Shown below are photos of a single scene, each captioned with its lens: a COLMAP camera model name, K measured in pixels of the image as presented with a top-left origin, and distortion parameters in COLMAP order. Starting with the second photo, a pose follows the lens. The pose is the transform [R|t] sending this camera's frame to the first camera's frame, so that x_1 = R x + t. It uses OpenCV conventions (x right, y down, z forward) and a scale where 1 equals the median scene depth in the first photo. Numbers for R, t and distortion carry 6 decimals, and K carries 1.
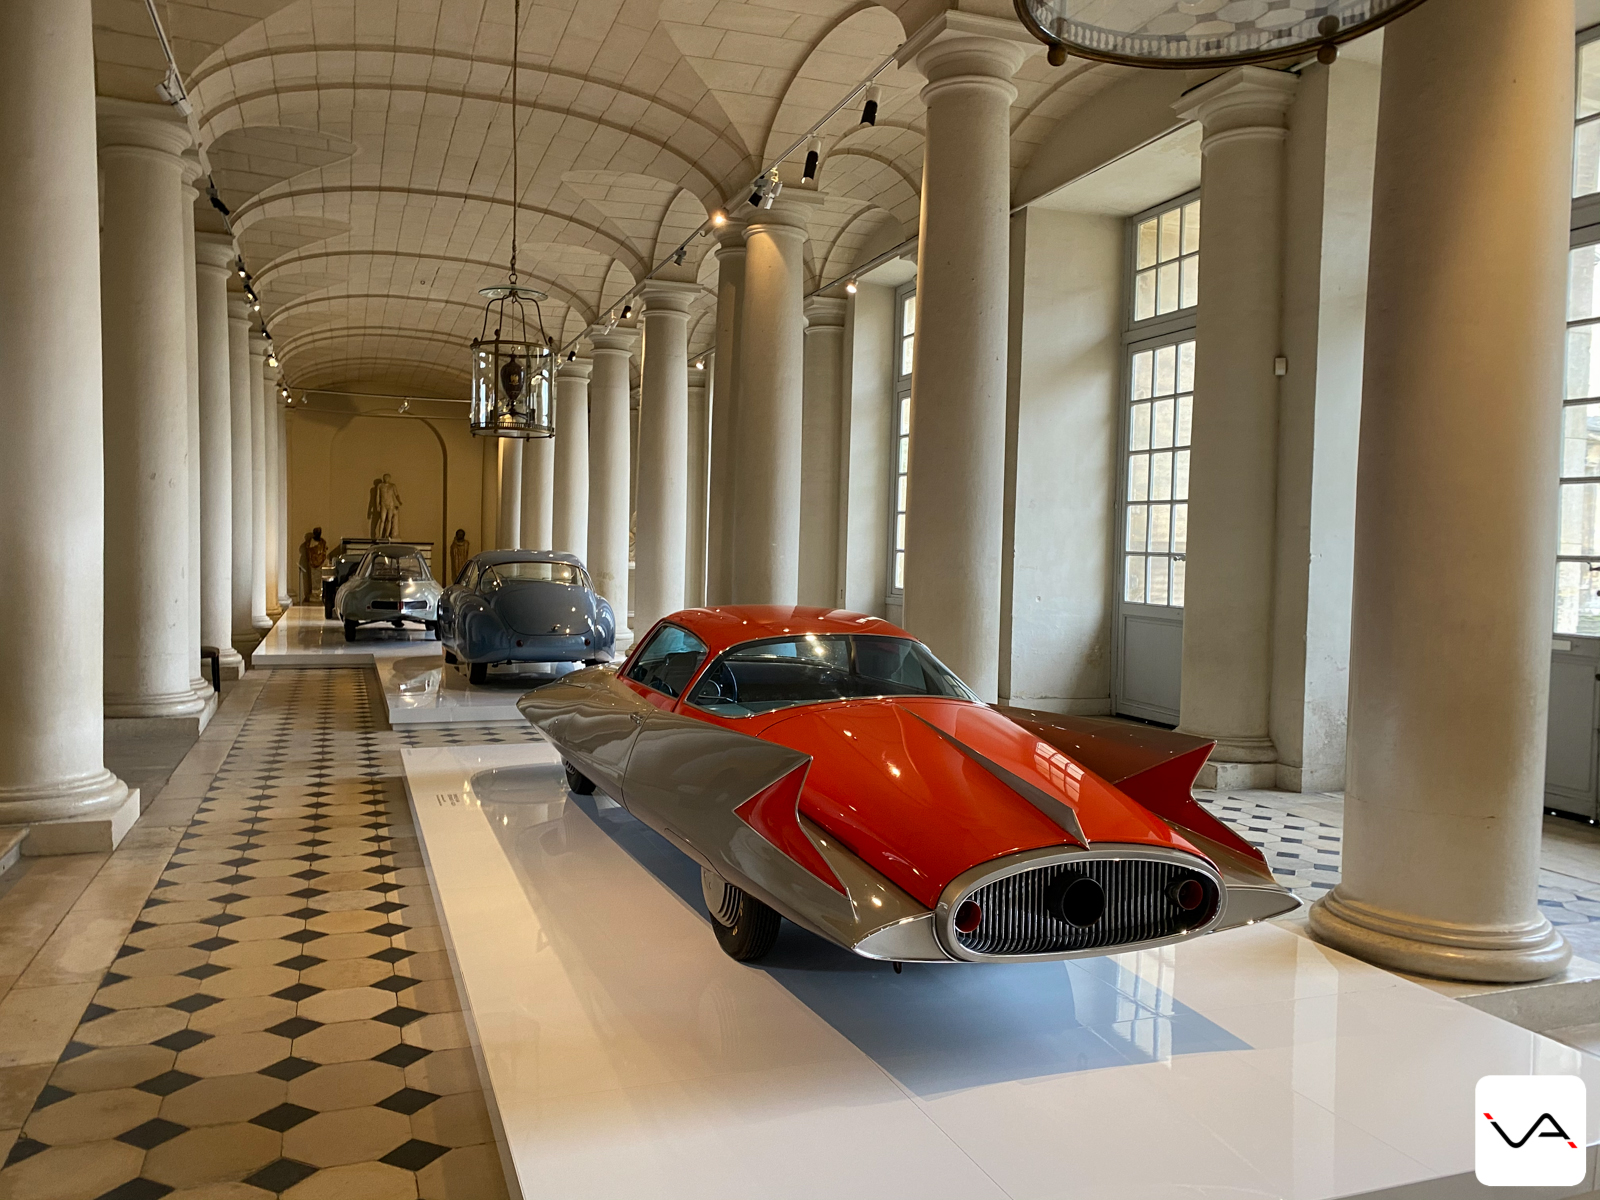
lens RADIAL K [[1238.2, 0, 803.2], [0, 1238.2, 602.5], [0, 0, 1]] dist [0.024220, -0.013487]
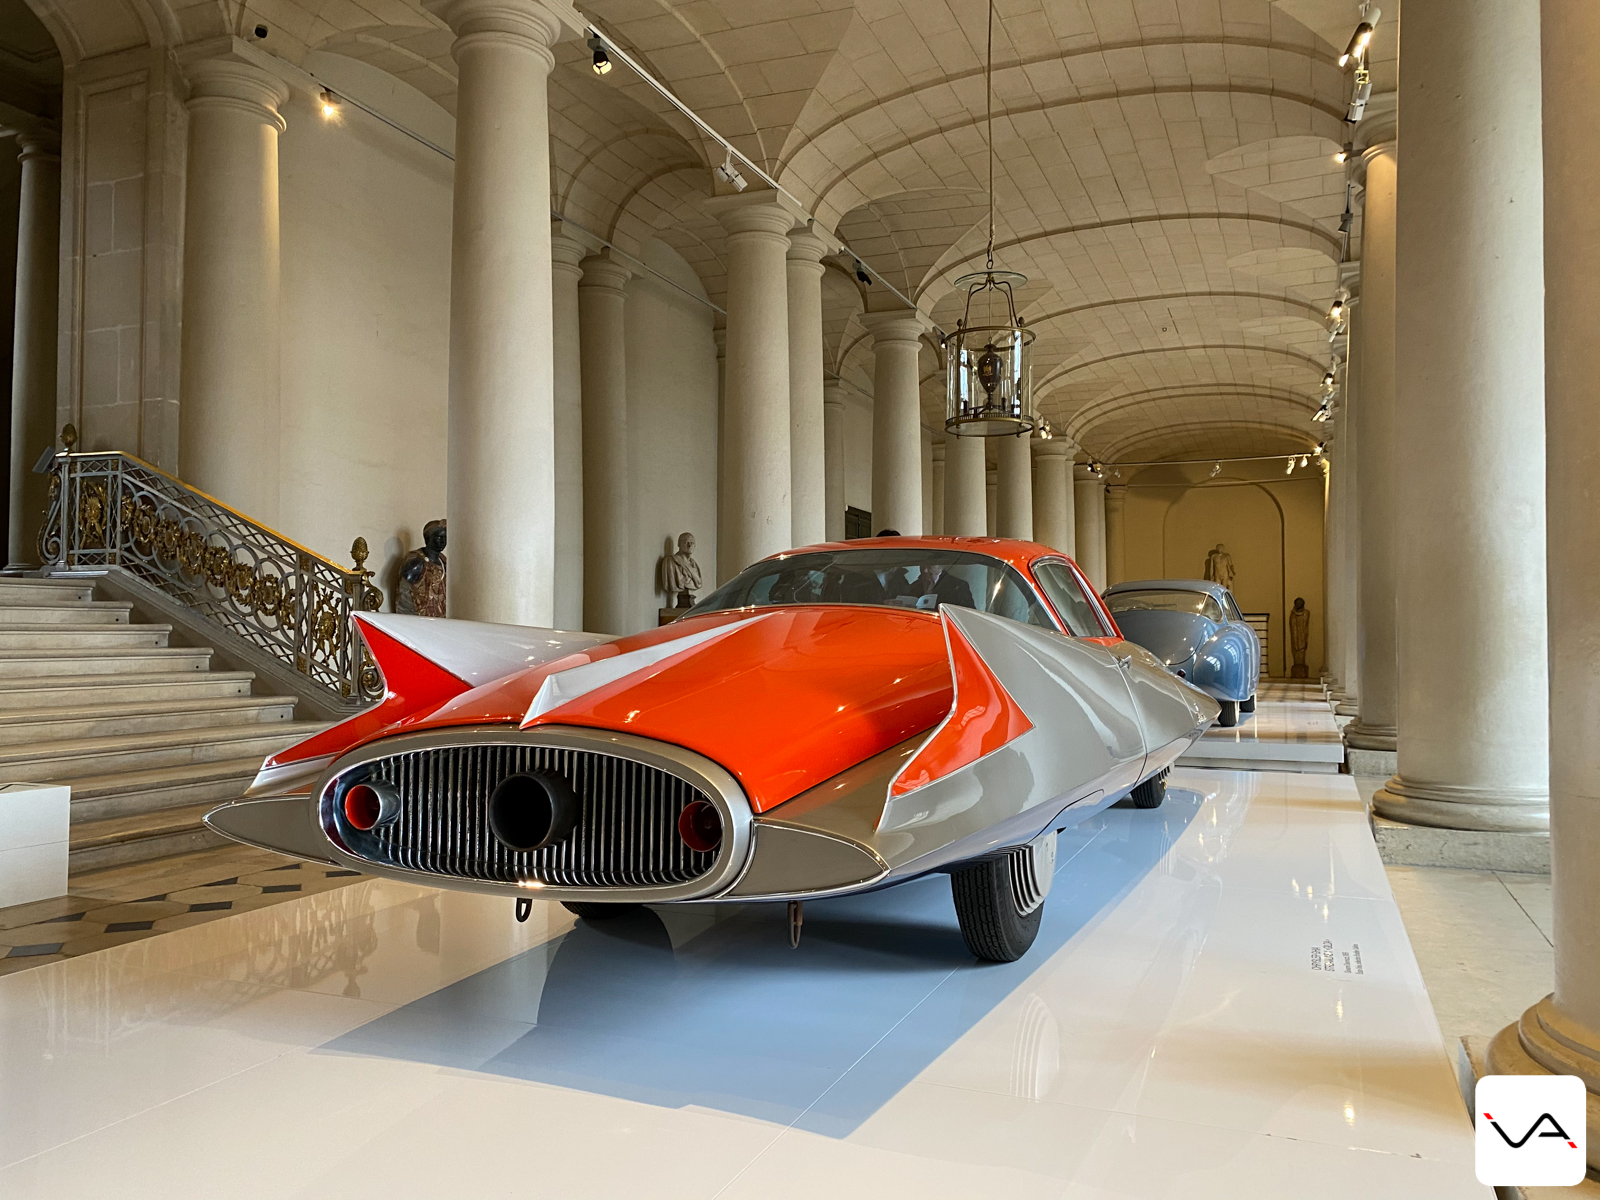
lens RADIAL K [[1238.2, 0, 794.7], [0, 1238.2, 599.9], [0, 0, 1]] dist [0.024220, -0.013487]
pose [[0.726068, -0.042145, -0.686330, 0.175421], [-0.015361, 0.996877, -0.077466, 0.040471], [0.687451, 0.066788, 0.723153, 0.139823]]
